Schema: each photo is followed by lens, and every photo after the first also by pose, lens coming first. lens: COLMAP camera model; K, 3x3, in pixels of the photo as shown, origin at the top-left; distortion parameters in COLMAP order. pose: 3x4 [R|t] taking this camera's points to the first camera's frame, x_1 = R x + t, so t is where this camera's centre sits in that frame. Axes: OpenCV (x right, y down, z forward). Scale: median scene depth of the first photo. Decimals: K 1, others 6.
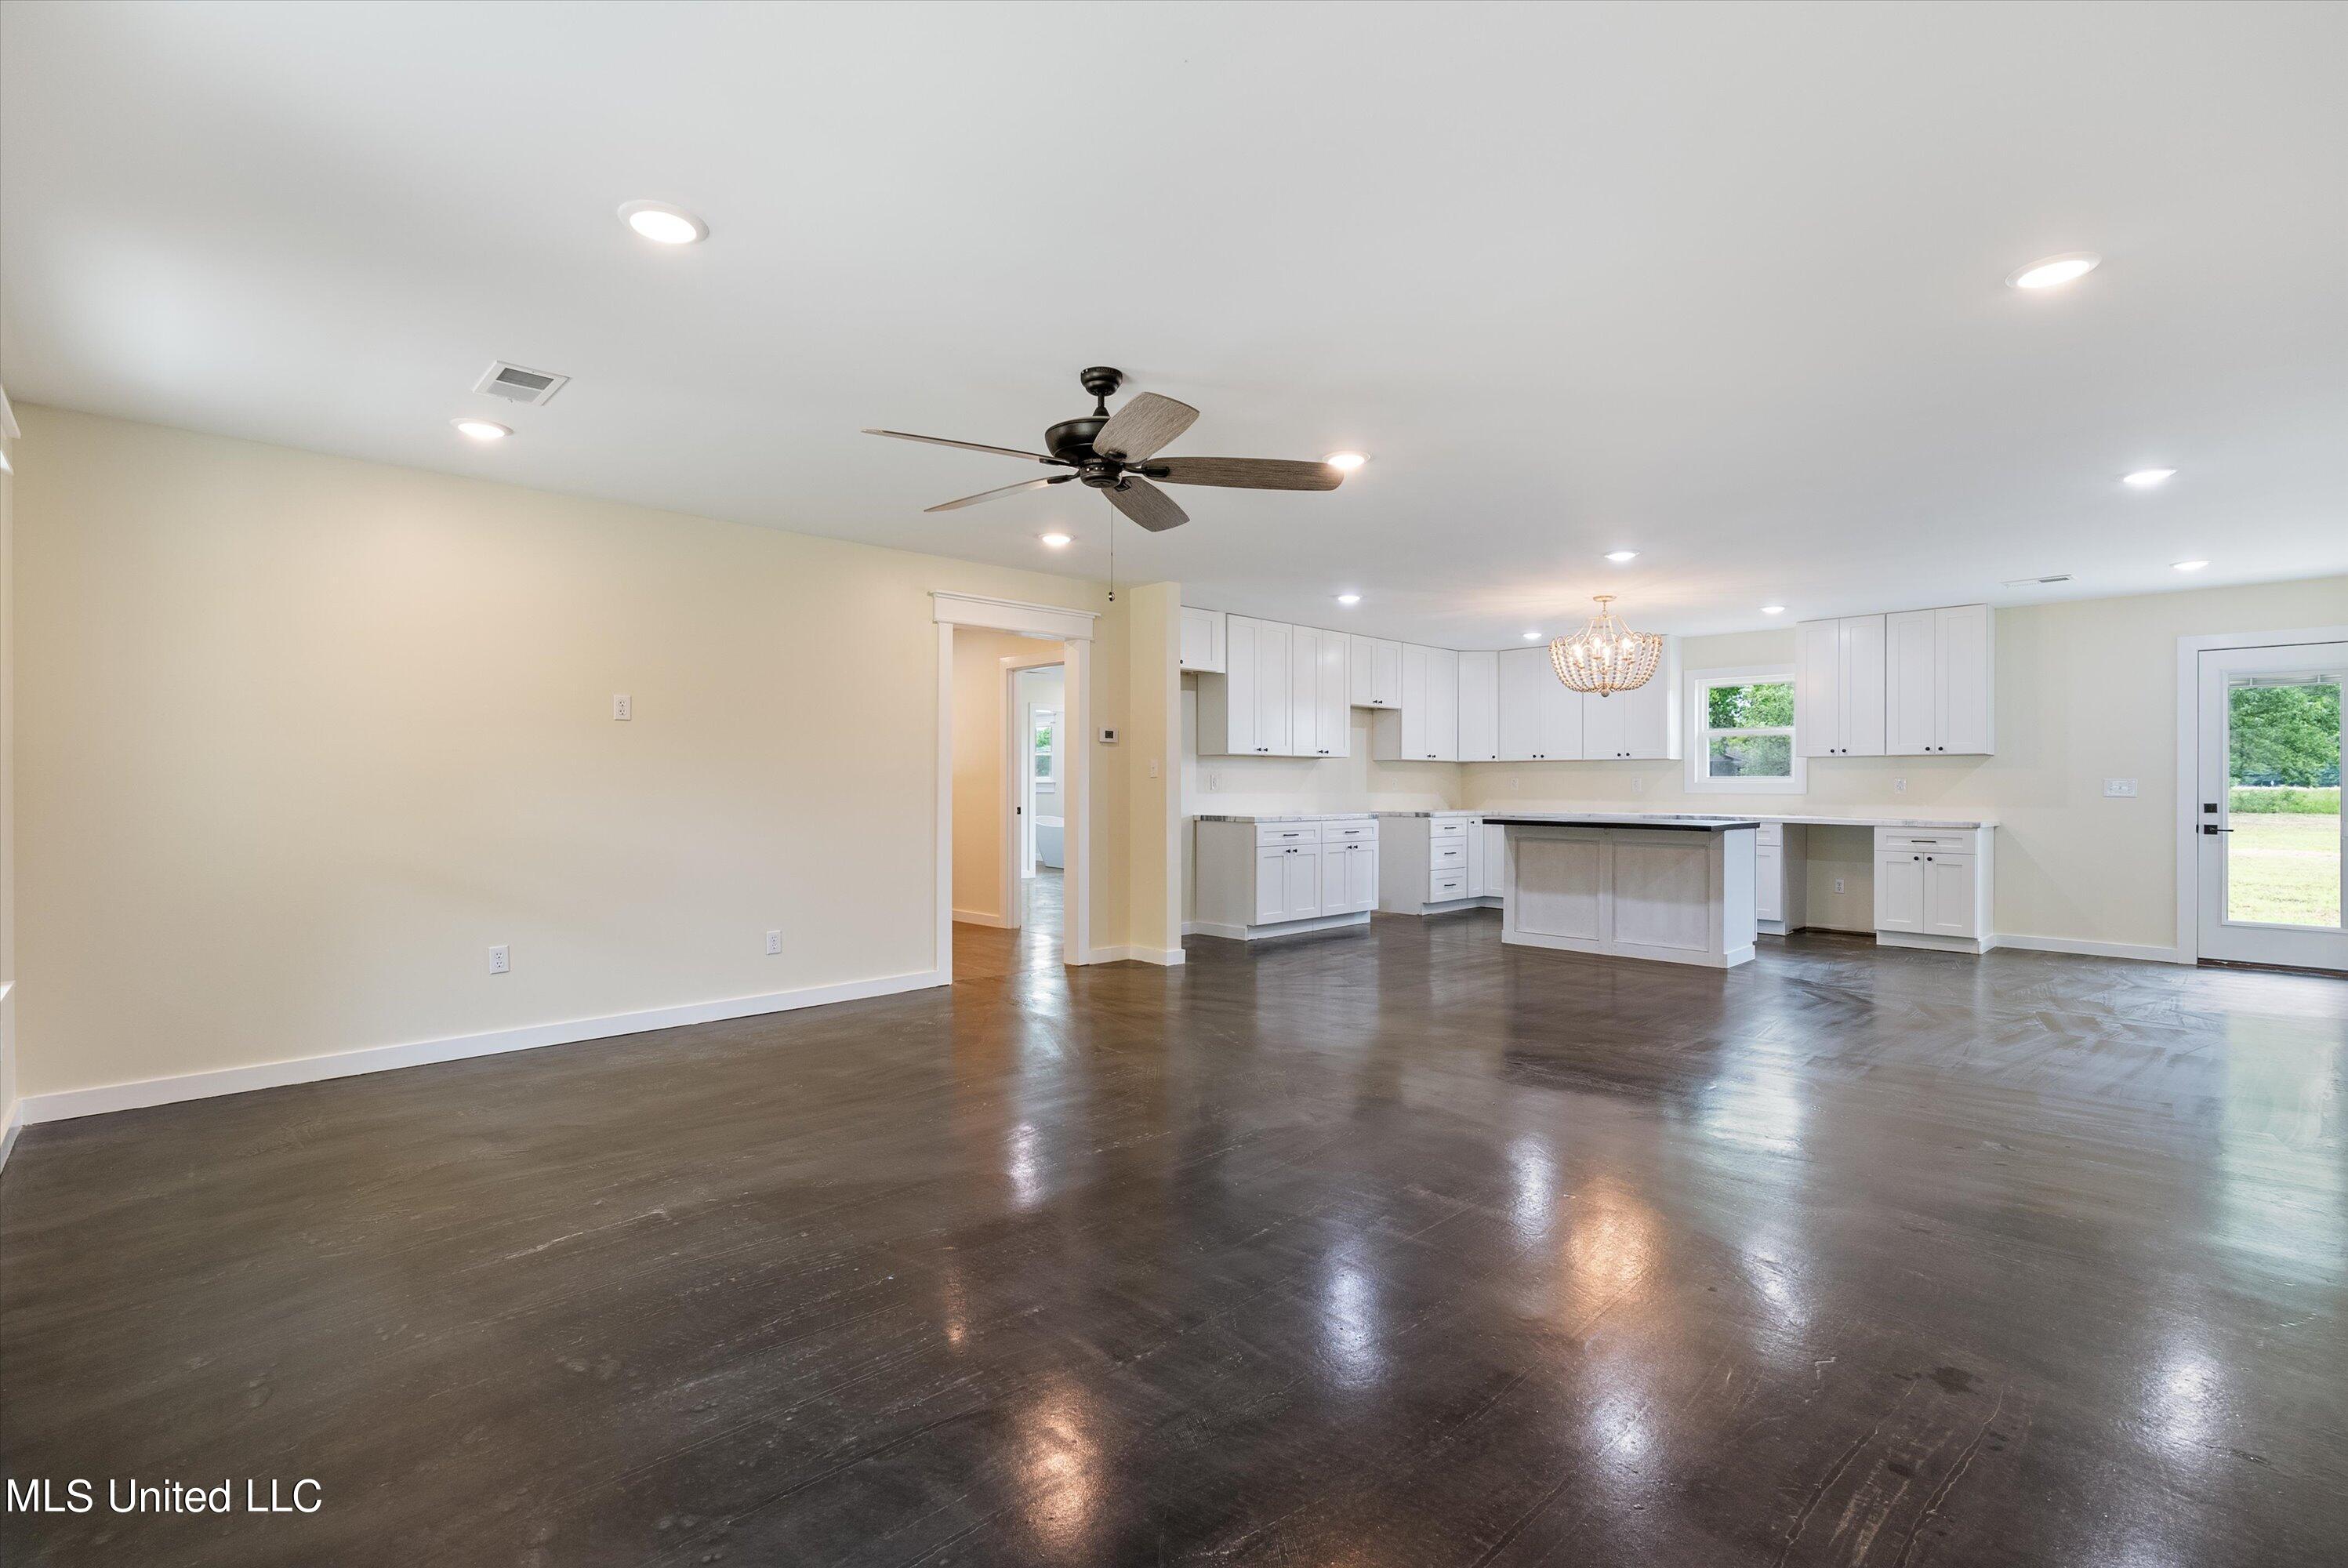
lens RADIAL K [[1087.1, 0, 1174.0], [0, 1087.1, 784.0], [0, 0, 1]] dist [0.005953, 0.000852]
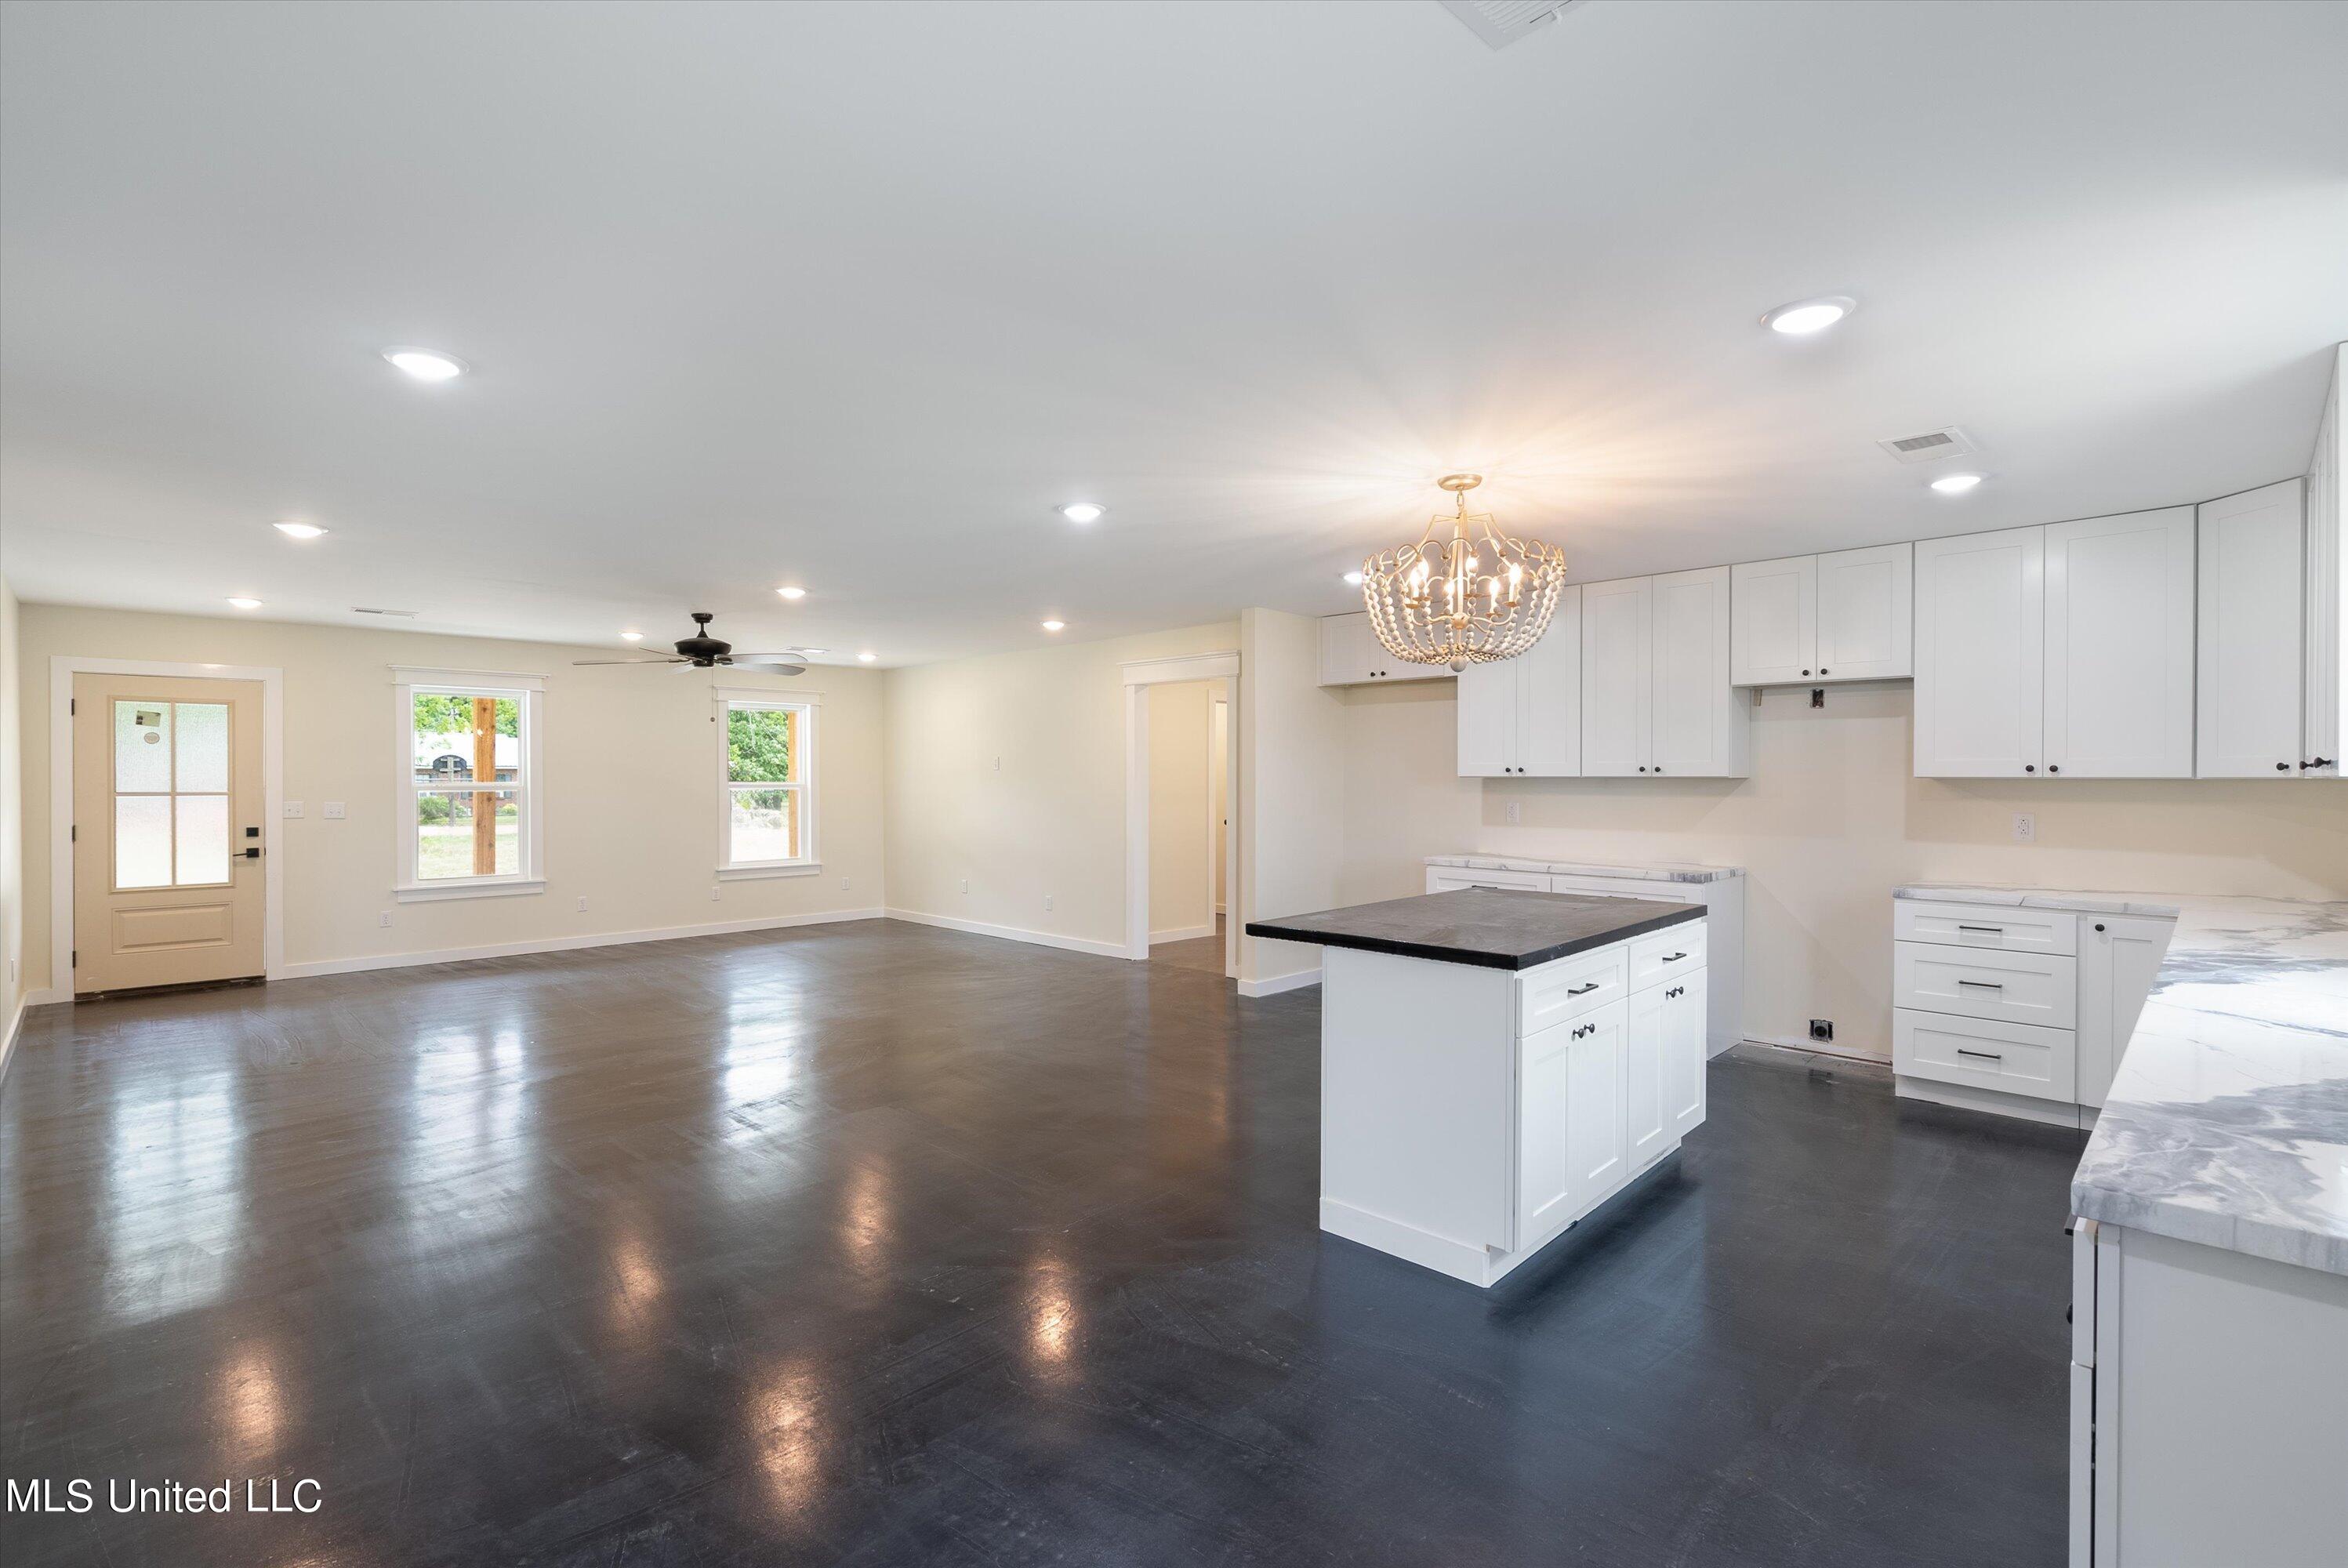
lens RADIAL K [[1087.1, 0, 1174.0], [0, 1087.1, 784.0], [0, 0, 1]] dist [0.005953, 0.000852]
pose [[0.017941, 0.004849, -0.999827, 0.859395], [-0.001575, 0.999987, 0.004822, -0.026434], [0.999838, 0.001488, 0.017949, 0.802295]]
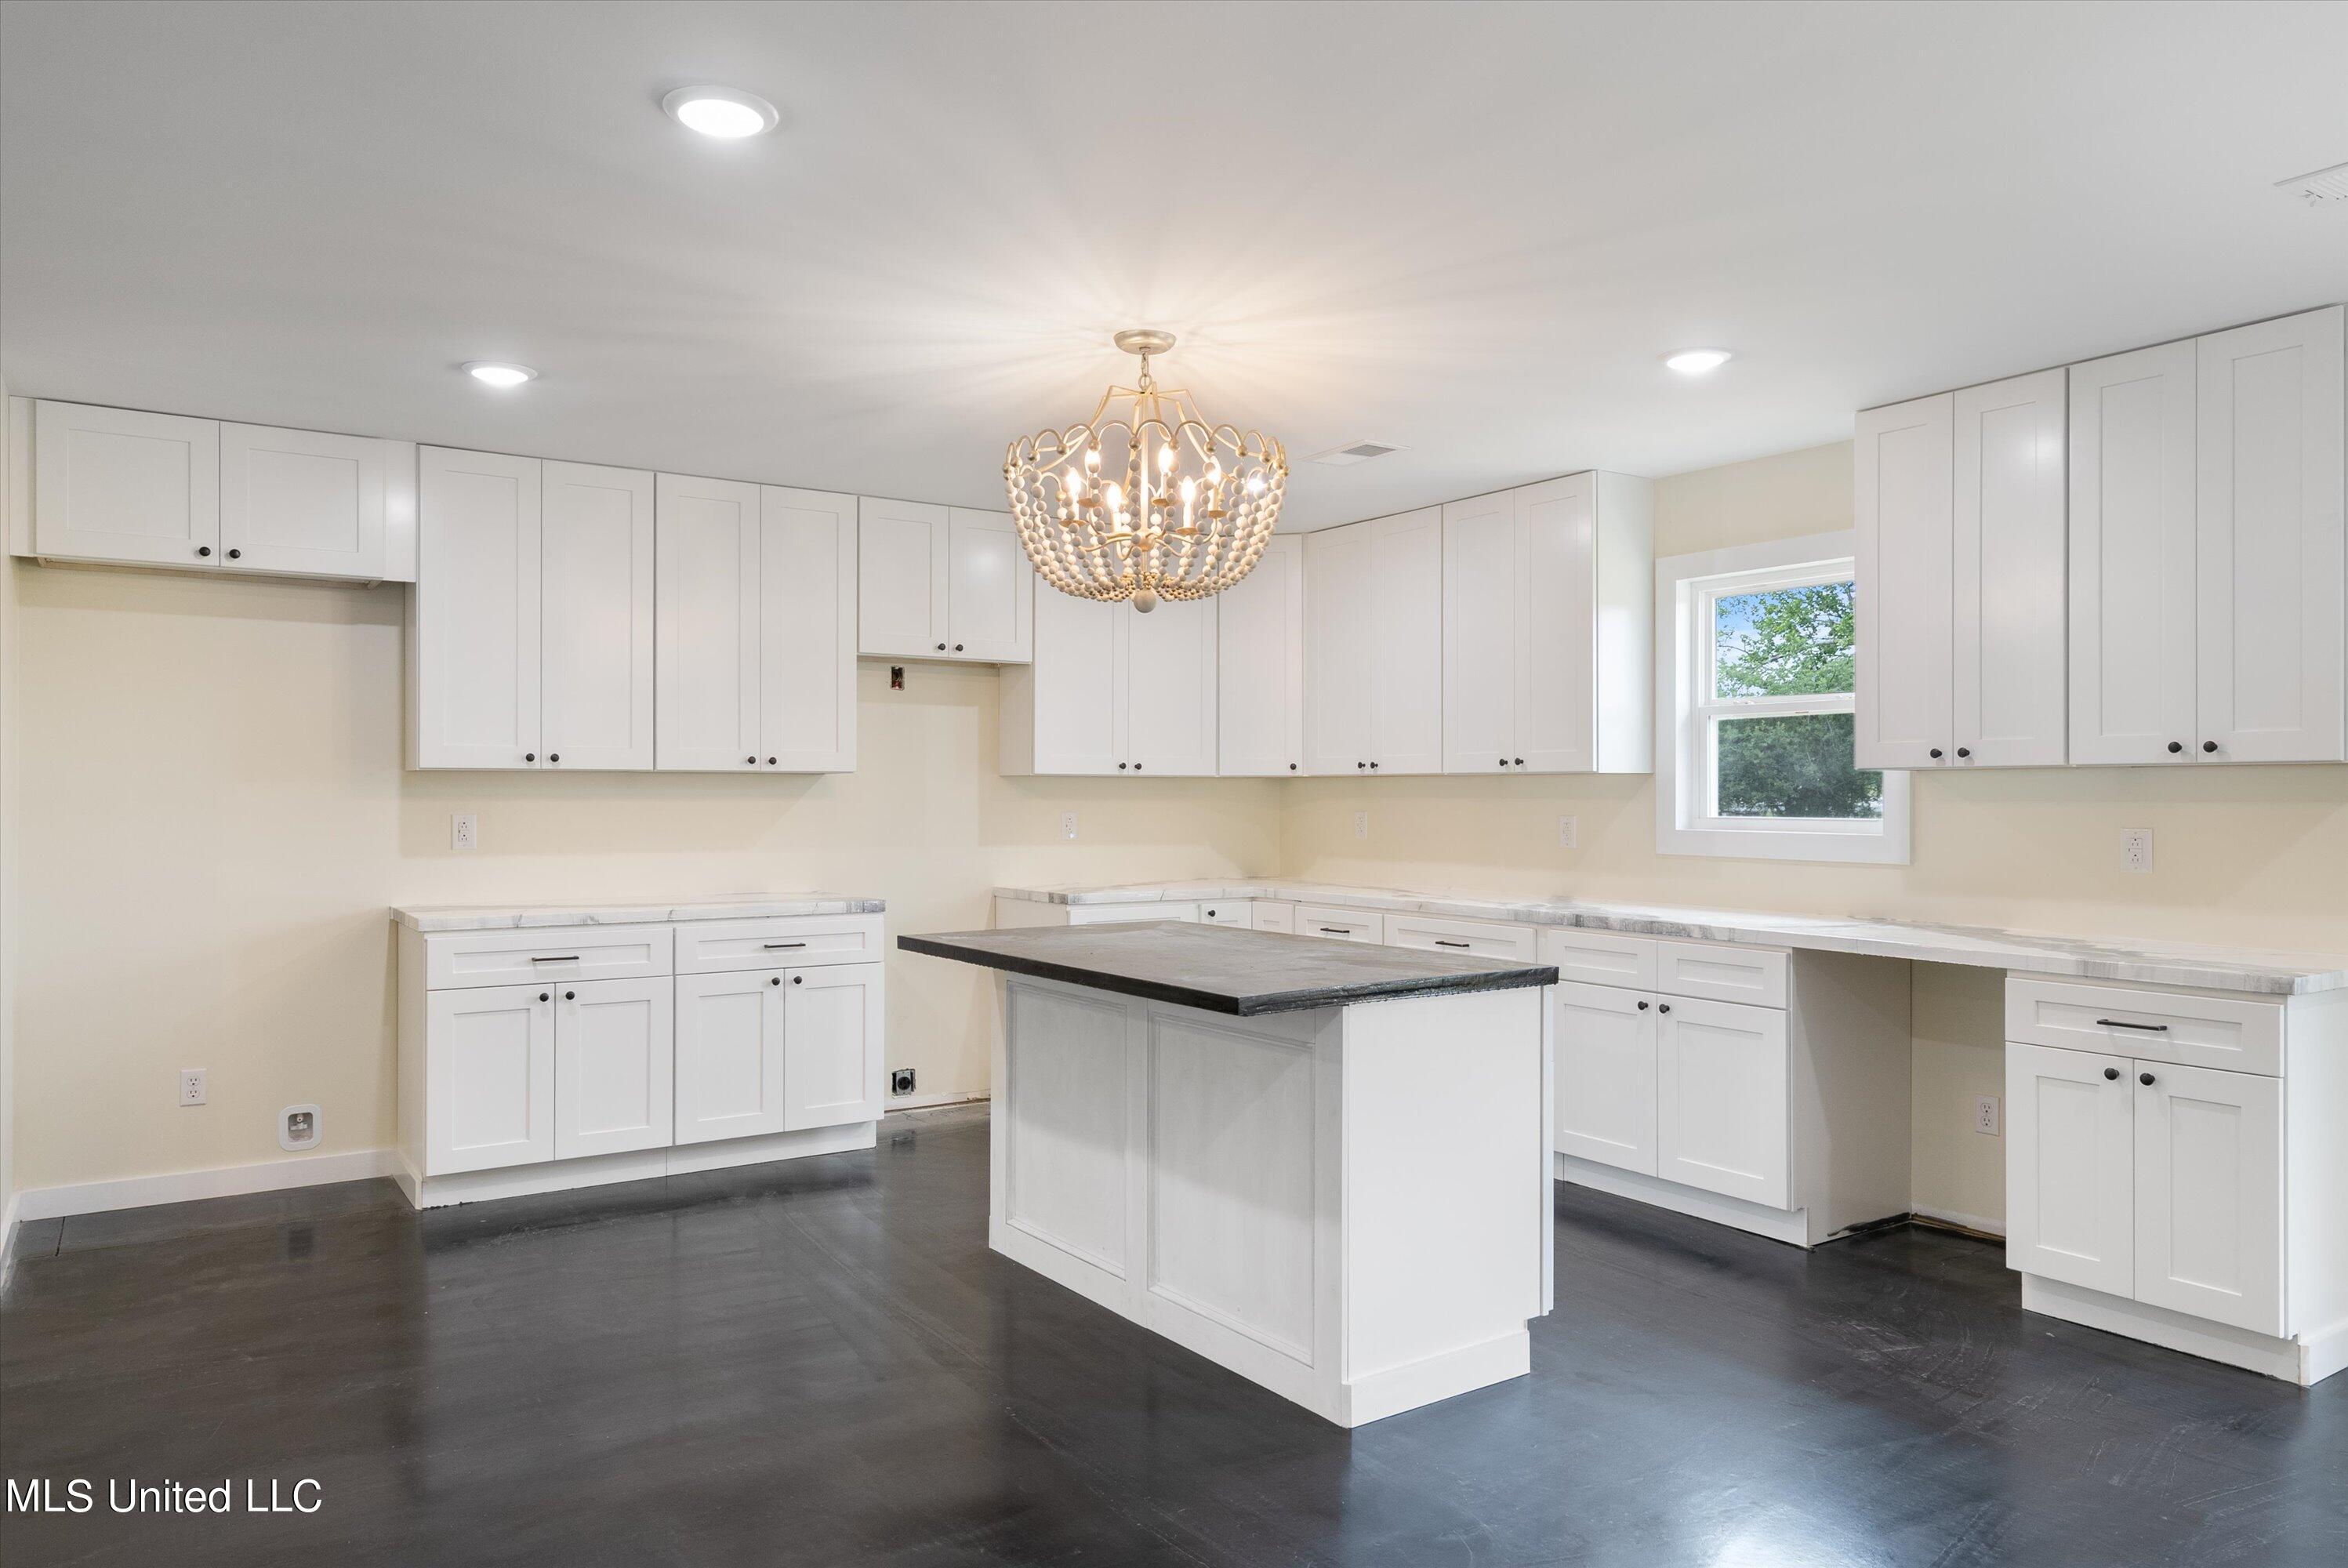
lens RADIAL K [[1558.0, 0, 1174.0], [0, 1558.0, 784.0], [0, 0, 1]] dist [0.027676, -0.001454]
pose [[0.984954, -0.001736, -0.172810, 0.464915], [0.000617, 0.999979, -0.006525, -0.017590], [0.172818, 0.006321, 0.984934, 0.456498]]
